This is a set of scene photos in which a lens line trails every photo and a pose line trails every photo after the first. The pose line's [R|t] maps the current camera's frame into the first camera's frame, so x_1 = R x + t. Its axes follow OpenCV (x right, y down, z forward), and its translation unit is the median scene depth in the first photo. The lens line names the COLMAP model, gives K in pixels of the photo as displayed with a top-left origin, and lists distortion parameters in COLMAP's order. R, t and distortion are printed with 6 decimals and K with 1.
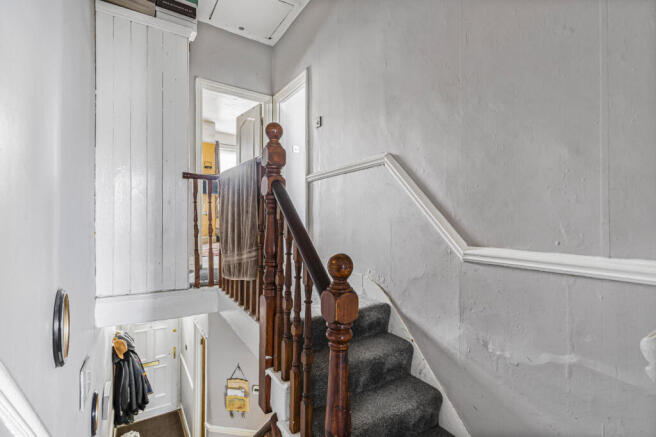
lens RADIAL K [[311.3, 0, 334.9], [0, 311.3, 221.7], [0, 0, 1]] dist [-0.000422, -0.000180]
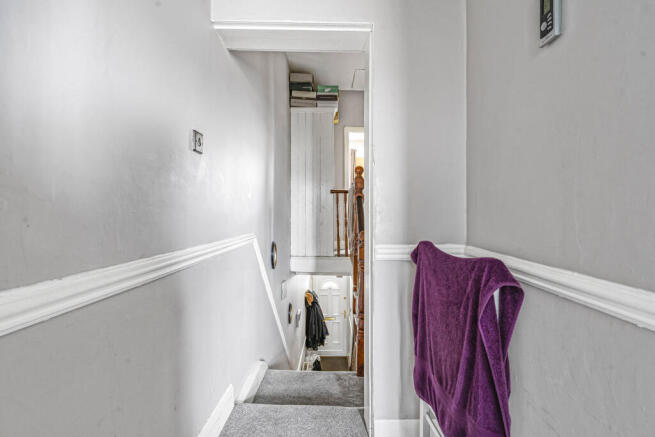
lens RADIAL K [[310.8, 0, 334.4], [0, 310.8, 221.7], [0, 0, 1]] dist [-0.000422, -0.000180]
pose [[0.842161, 0.004964, -0.539203, 0.455442], [-0.001470, 0.999975, 0.006911, 0.007995], [0.539224, -0.005028, 0.842147, -0.444561]]
